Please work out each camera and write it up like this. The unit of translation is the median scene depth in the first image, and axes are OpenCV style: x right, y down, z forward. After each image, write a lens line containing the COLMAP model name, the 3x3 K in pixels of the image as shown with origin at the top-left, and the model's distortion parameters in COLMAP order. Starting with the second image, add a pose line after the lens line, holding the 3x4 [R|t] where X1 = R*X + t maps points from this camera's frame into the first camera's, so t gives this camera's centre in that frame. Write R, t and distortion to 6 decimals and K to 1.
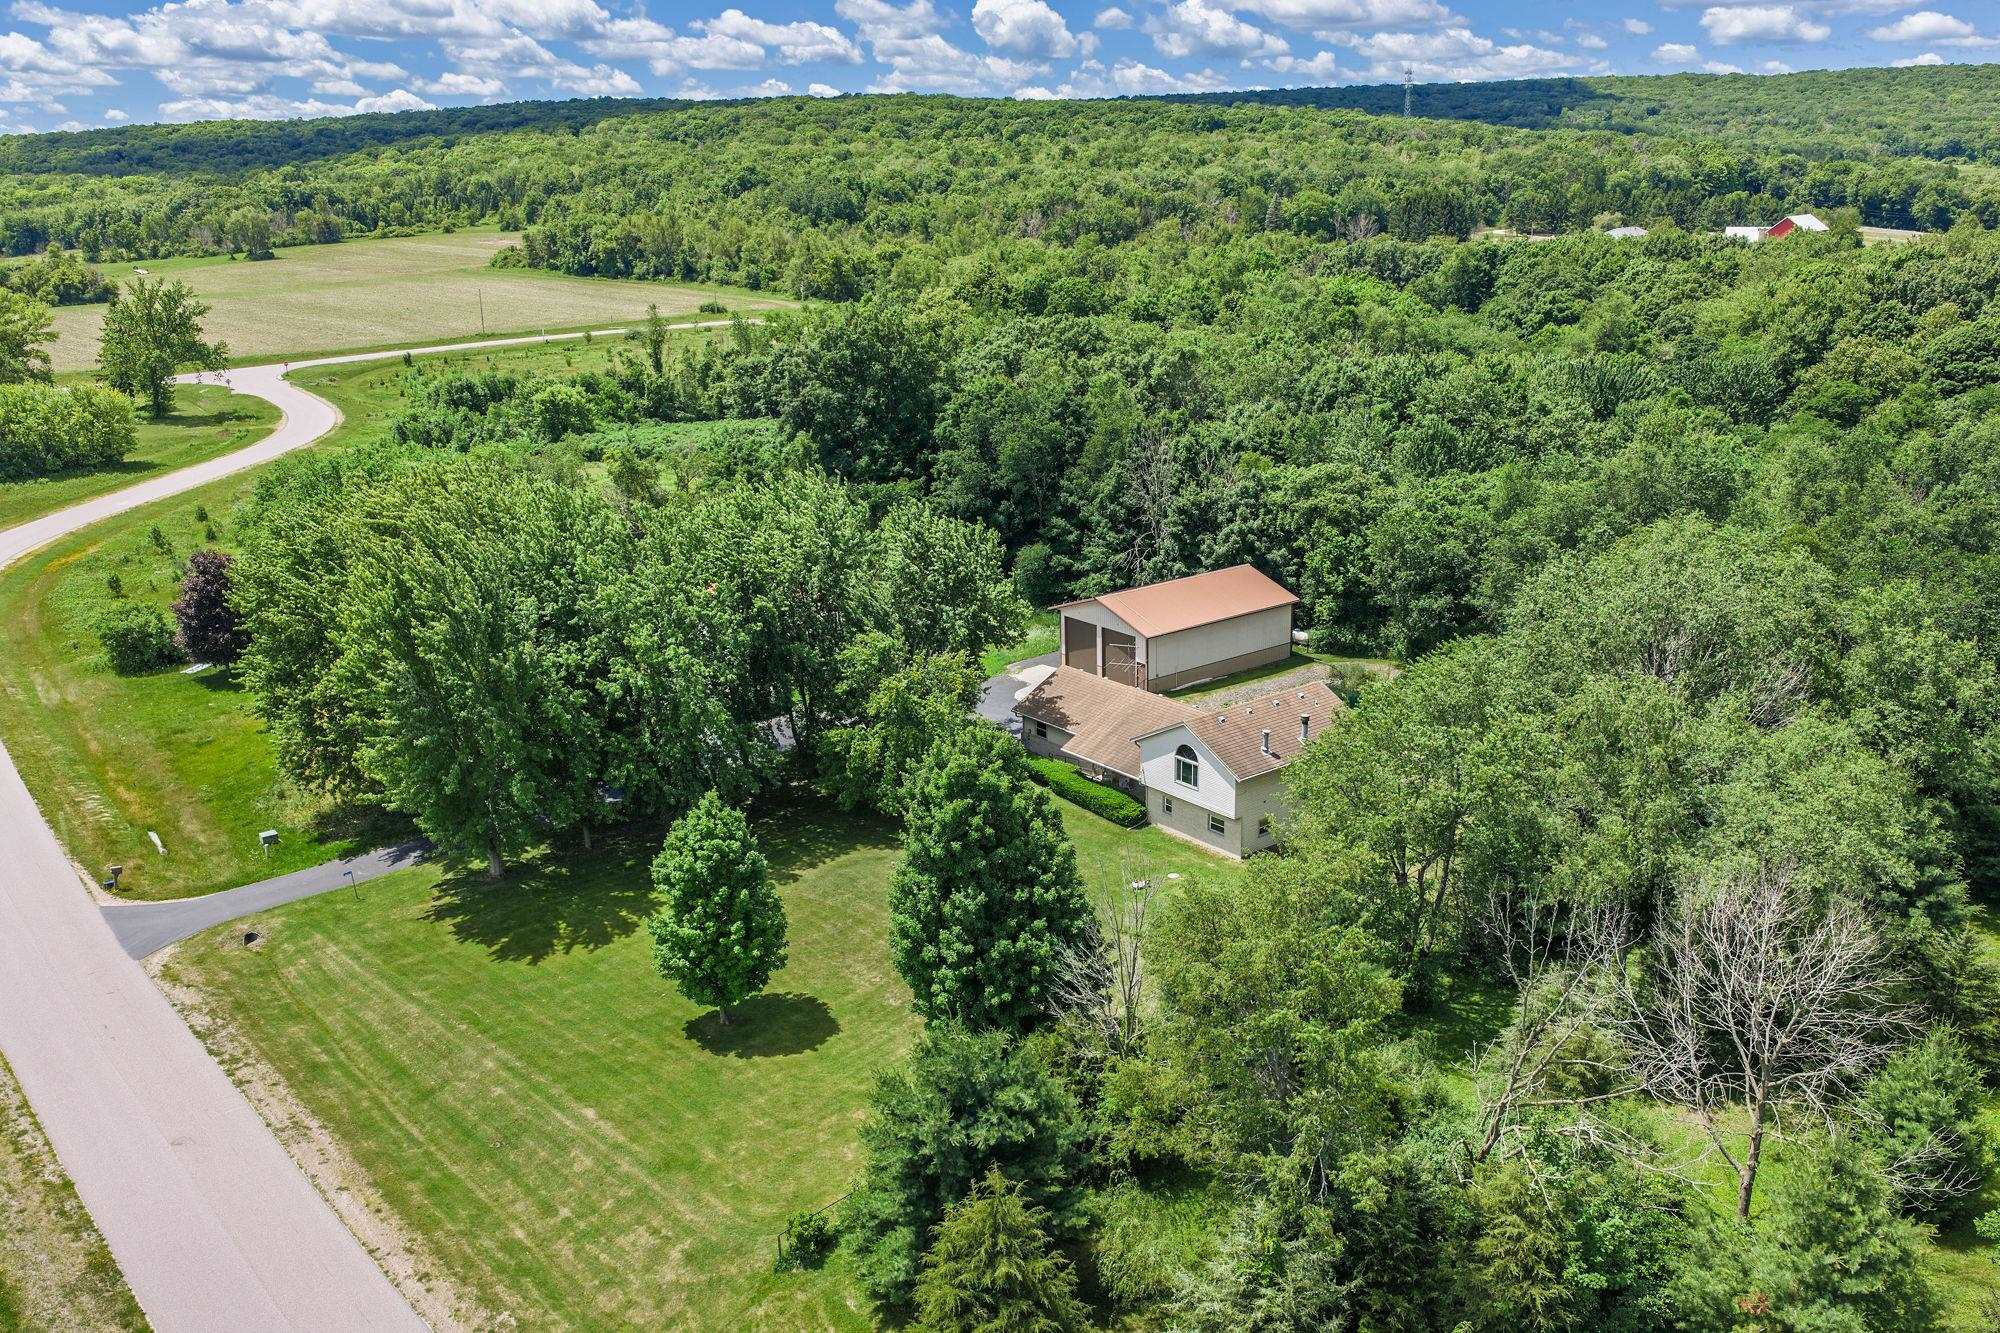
lens RADIAL K [[1656.9, 0, 1002.5], [0, 1656.9, 663.8], [0, 0, 1]] dist [0.007824, -0.009097]
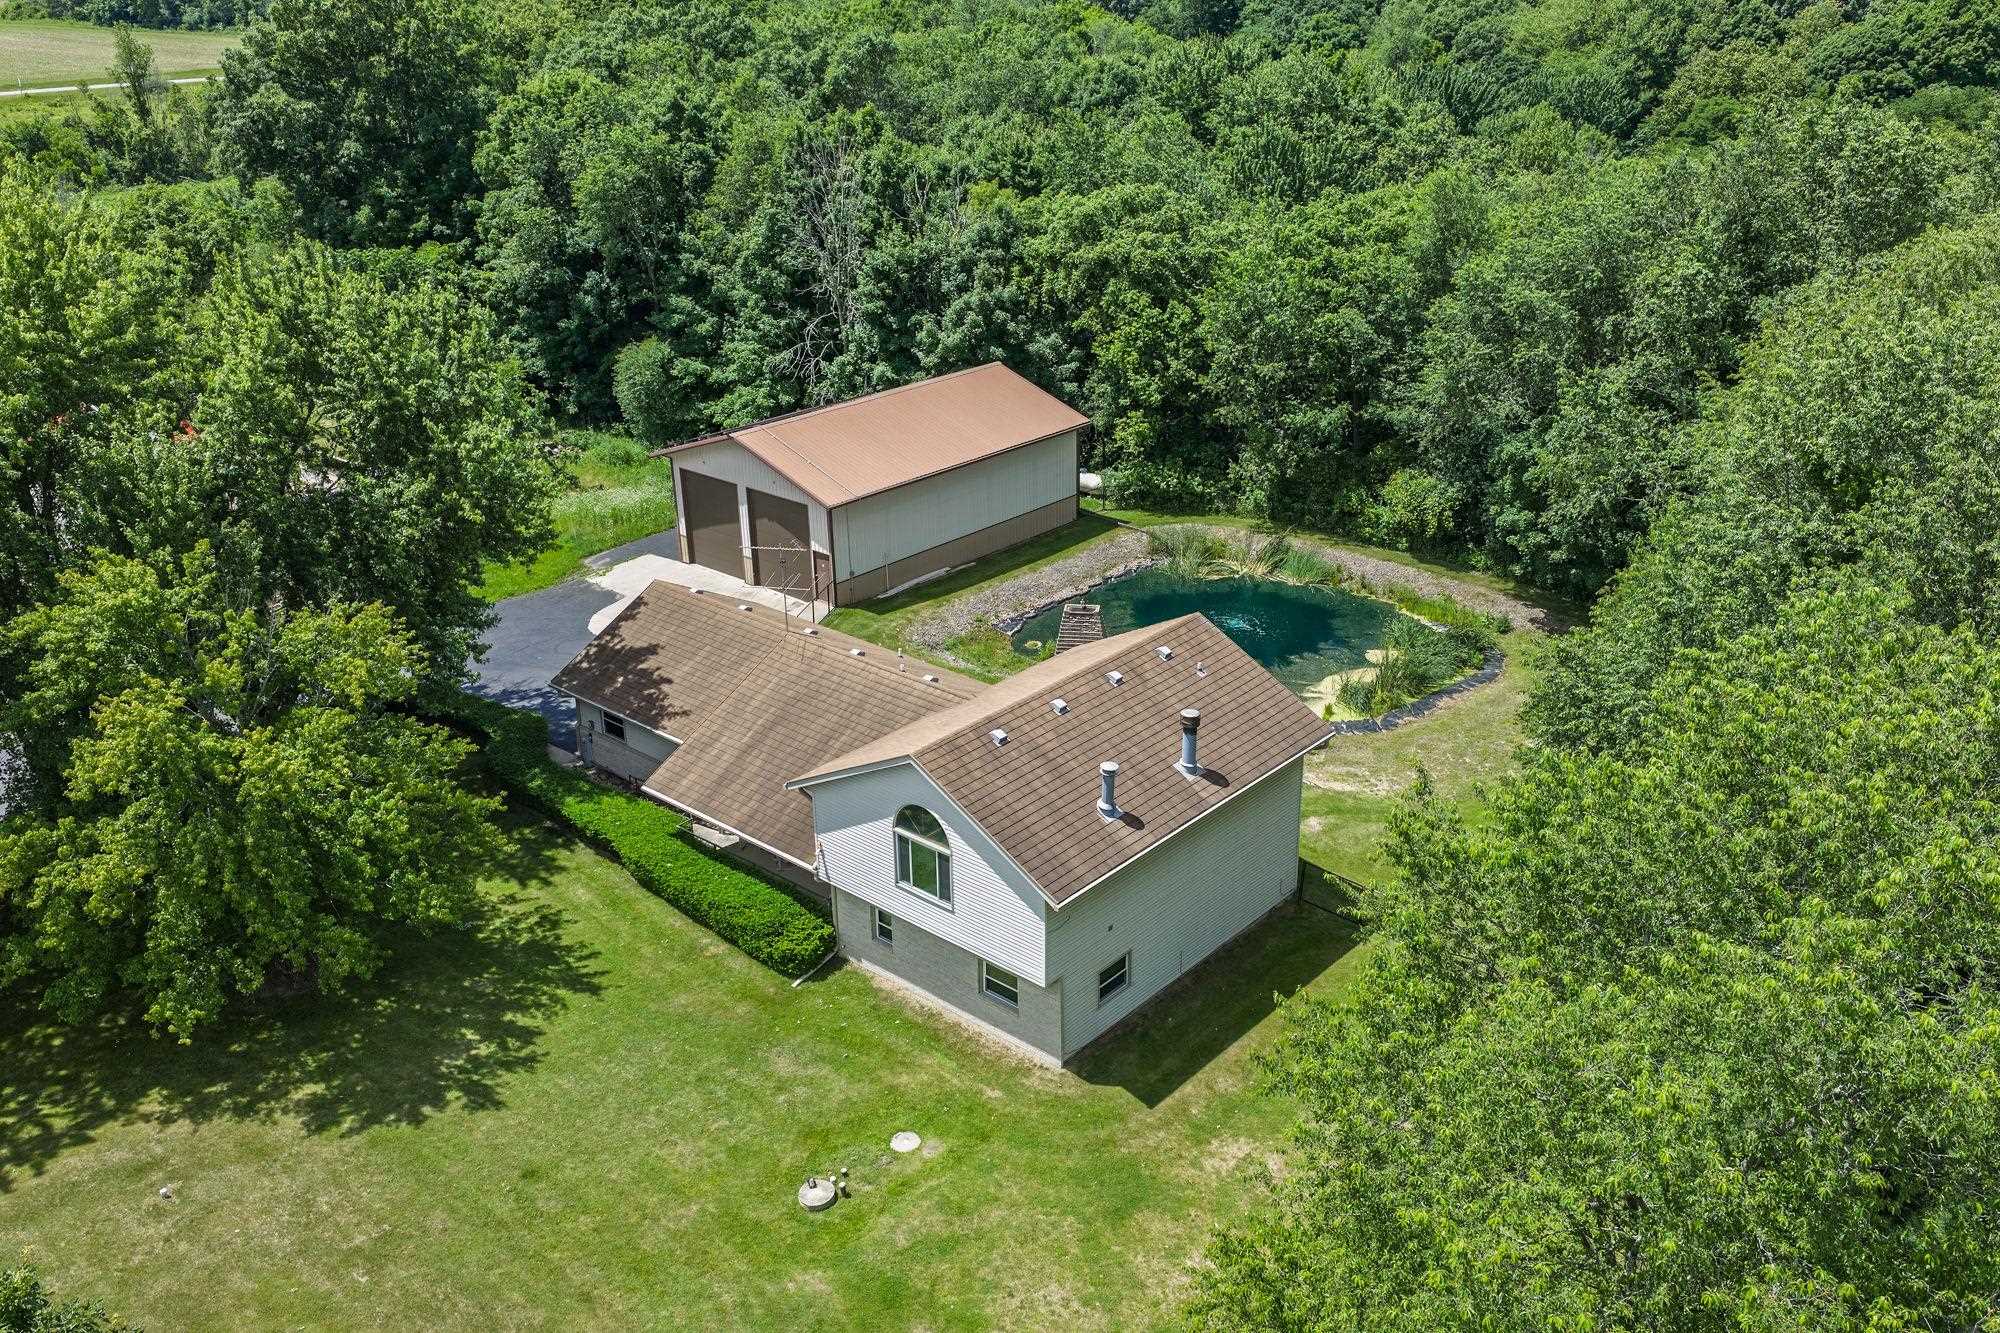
lens RADIAL K [[1662.3, 0, 1005.4], [0, 1662.3, 684.0], [0, 0, 1]] dist [-0.003153, -0.008520]
pose [[0.983668, -0.067049, 0.167038, 0.043608], [0.045227, 0.990327, 0.131176, -0.023551], [-0.174218, -0.121479, 0.977185, 0.399528]]
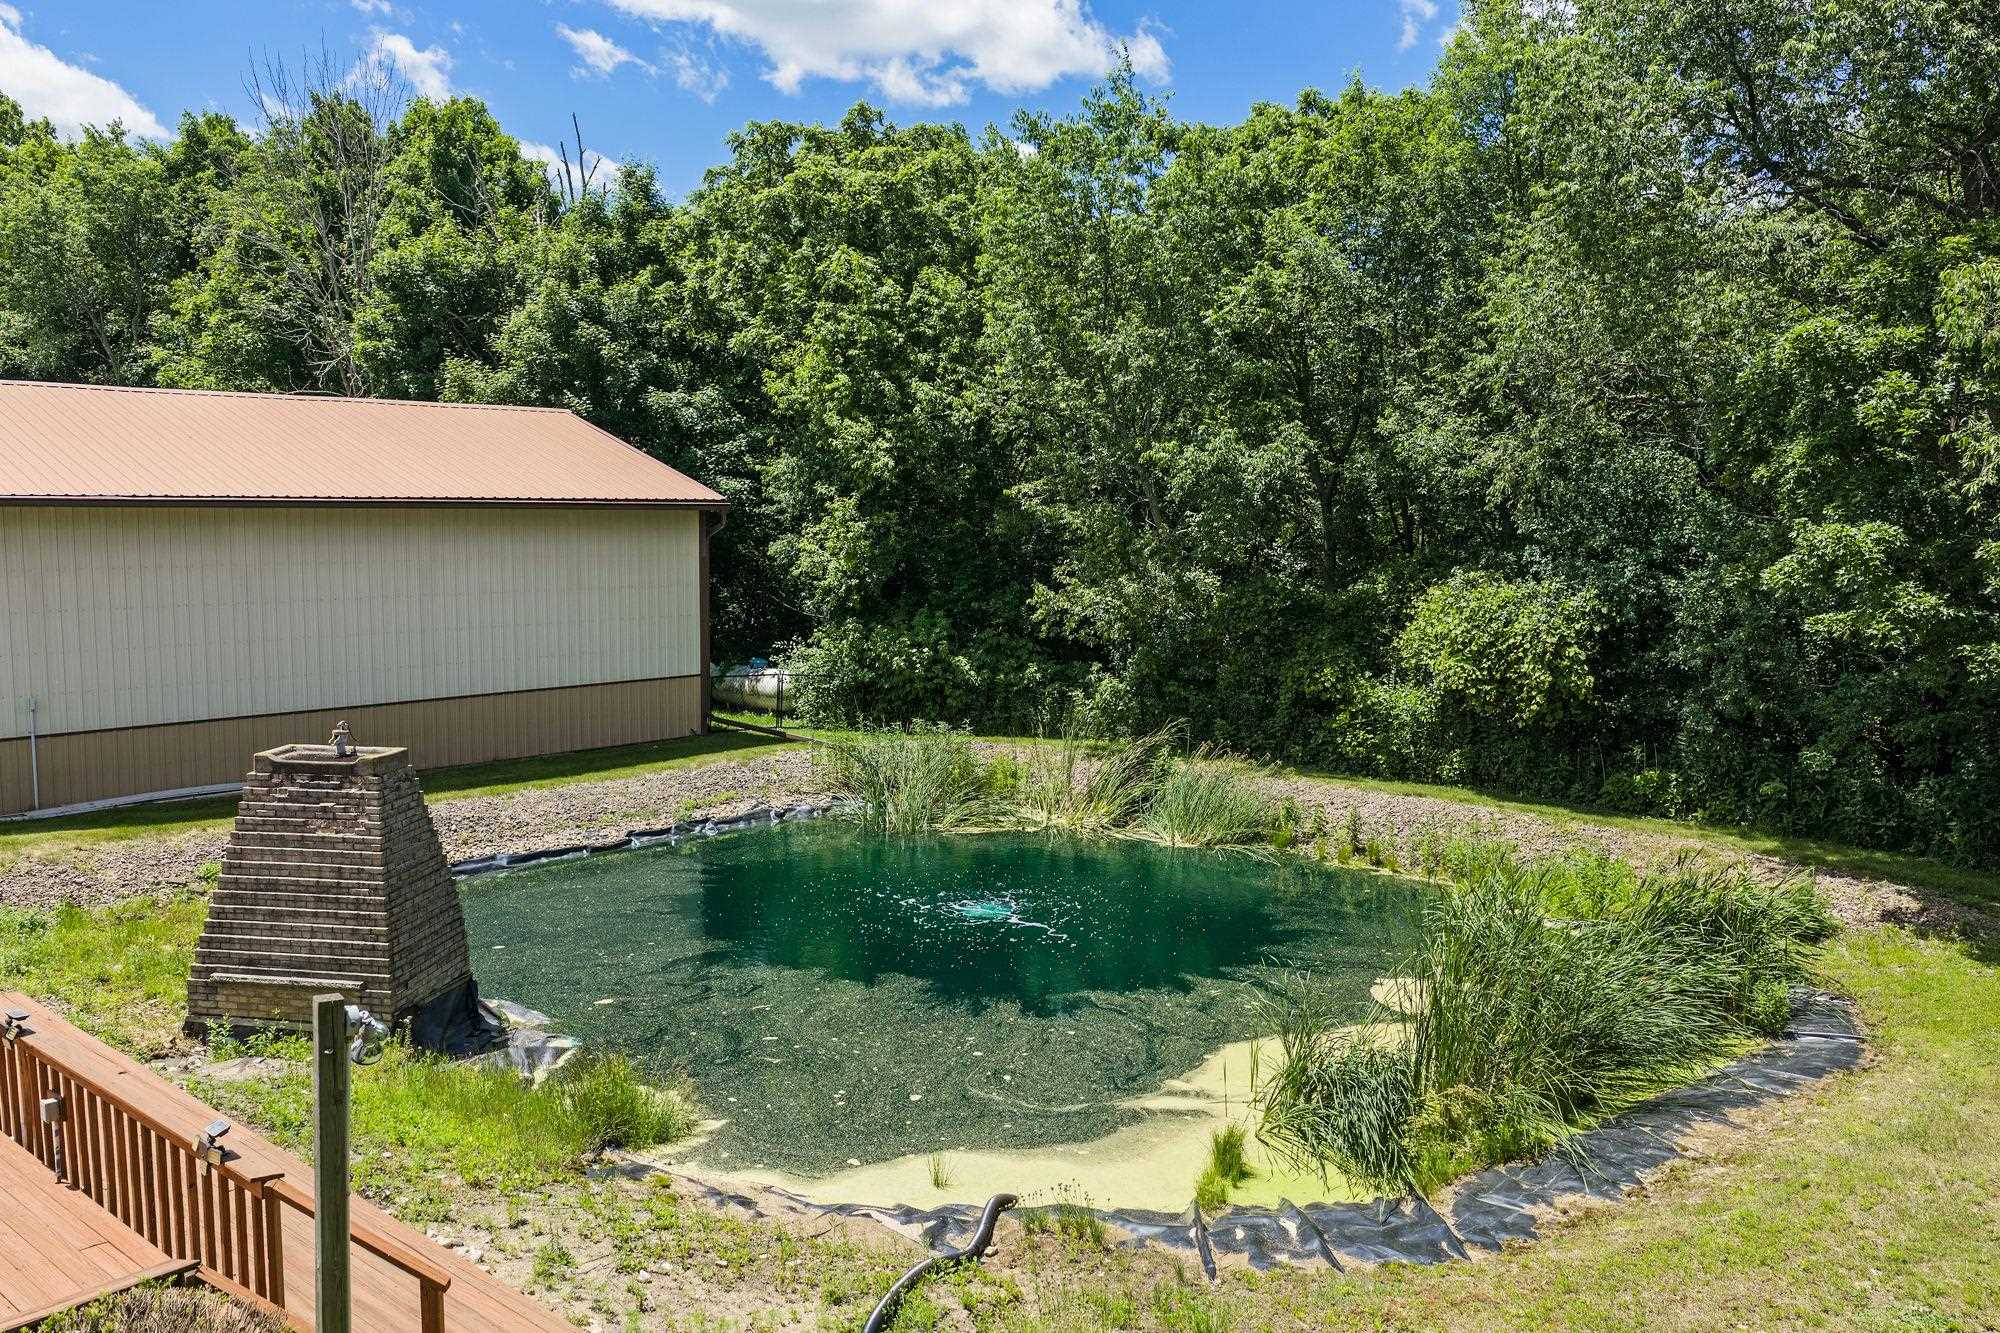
lens RADIAL K [[1623.9, 0, 1018.2], [0, 1623.9, 720.3], [0, 0, 1]] dist [0.000475, -0.007233]
pose [[0.982802, 0.010957, 0.184338, 0.167780], [0.017709, 0.988045, -0.153143, 0.032698], [-0.183812, 0.153774, 0.970859, 0.710453]]
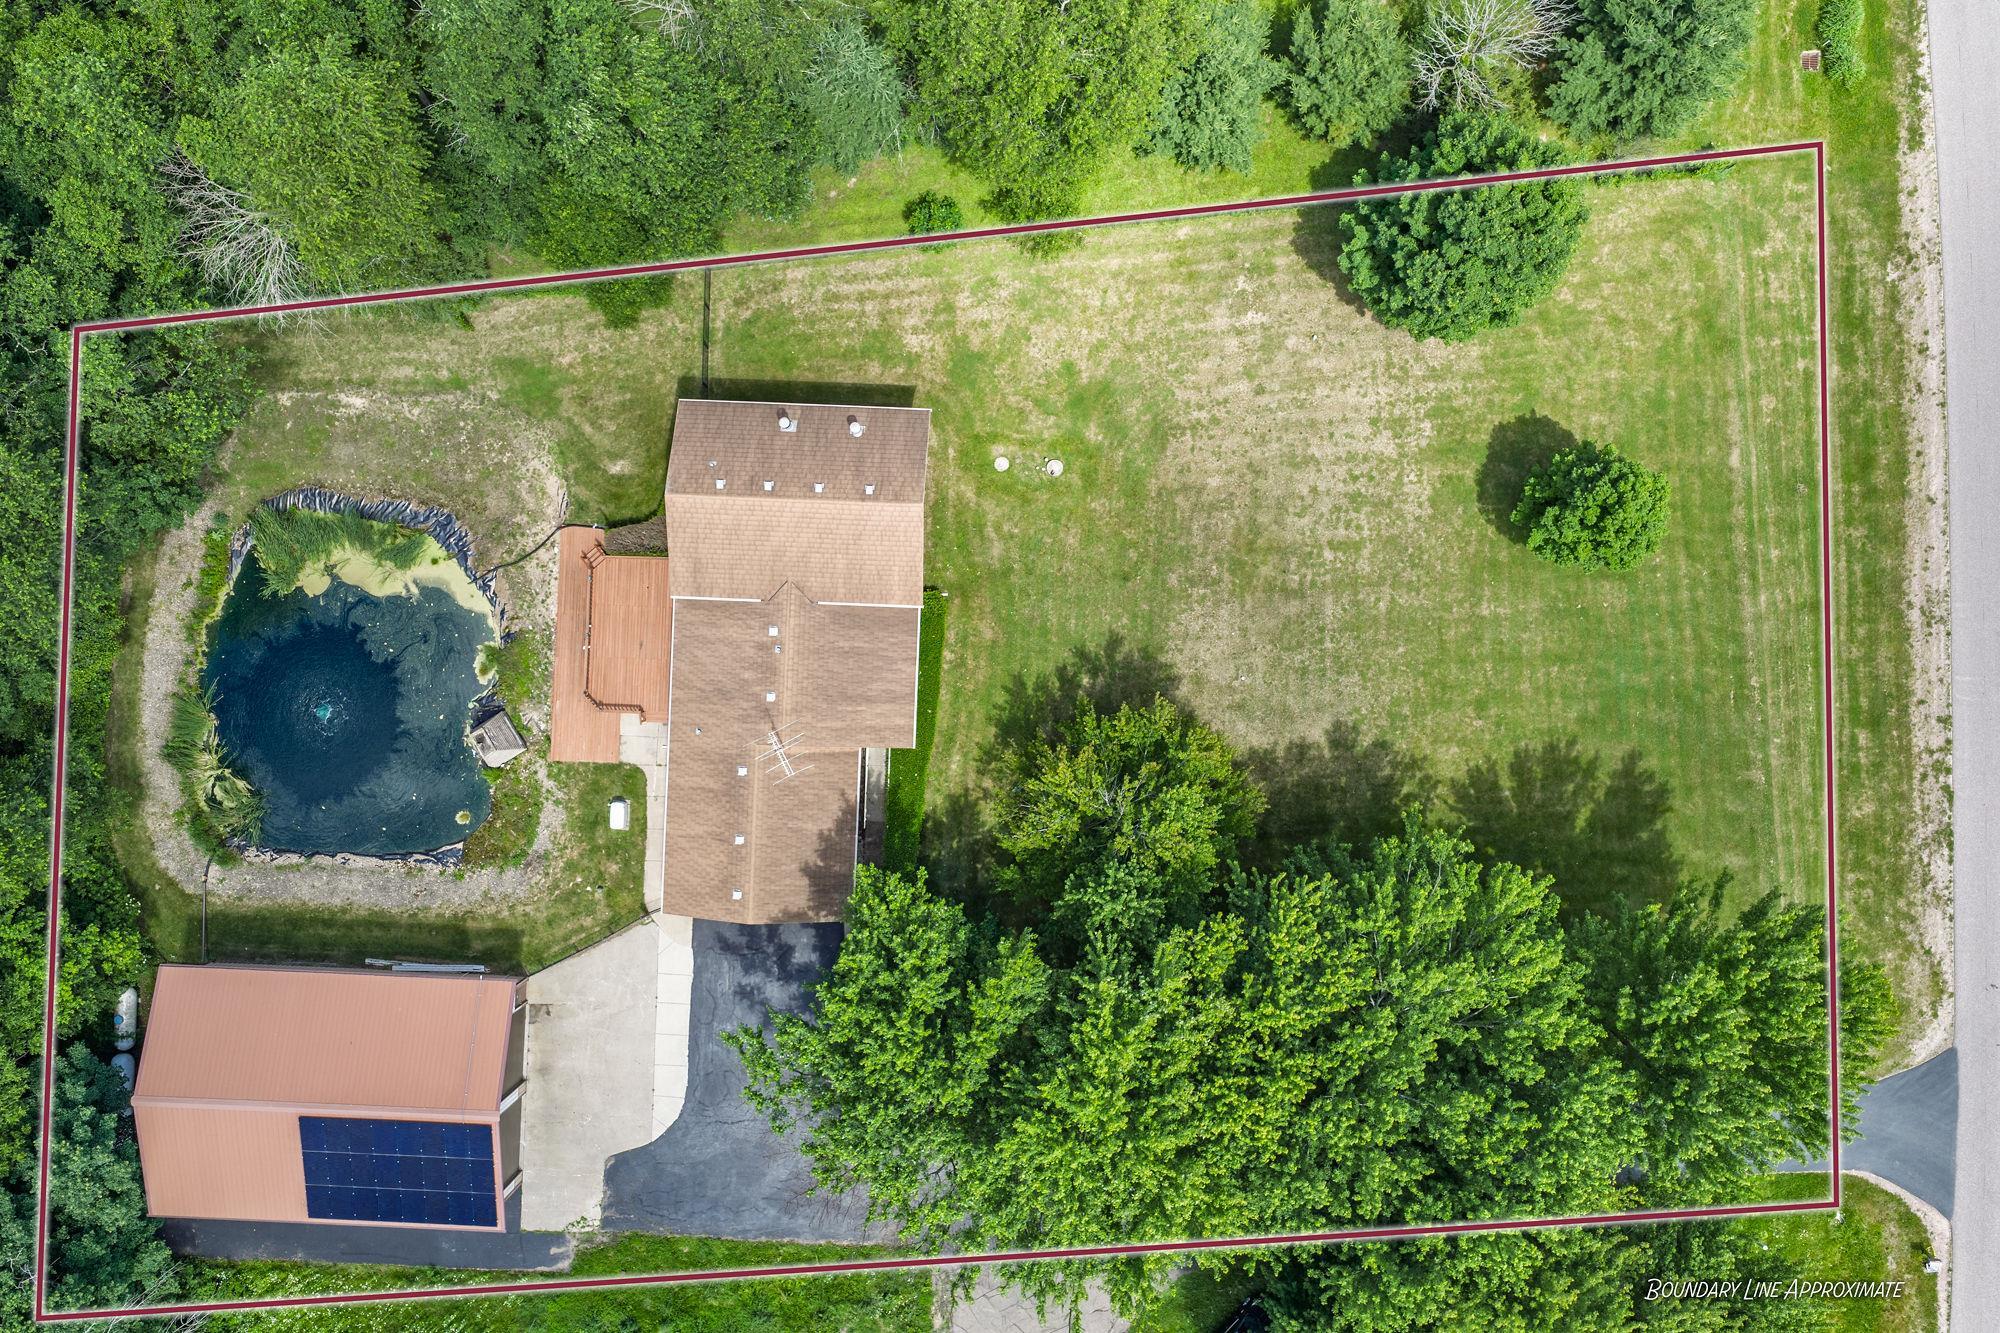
lens RADIAL K [[1644.3, 0, 1015.6], [0, 1644.3, 653.6], [0, 0, 1]] dist [0.007263, -0.012272]
pose [[-0.756060, -0.653802, 0.030254, 0.001623], [0.212532, -0.201529, 0.956146, -0.471824], [-0.619034, 0.729334, 0.291322, 0.533648]]
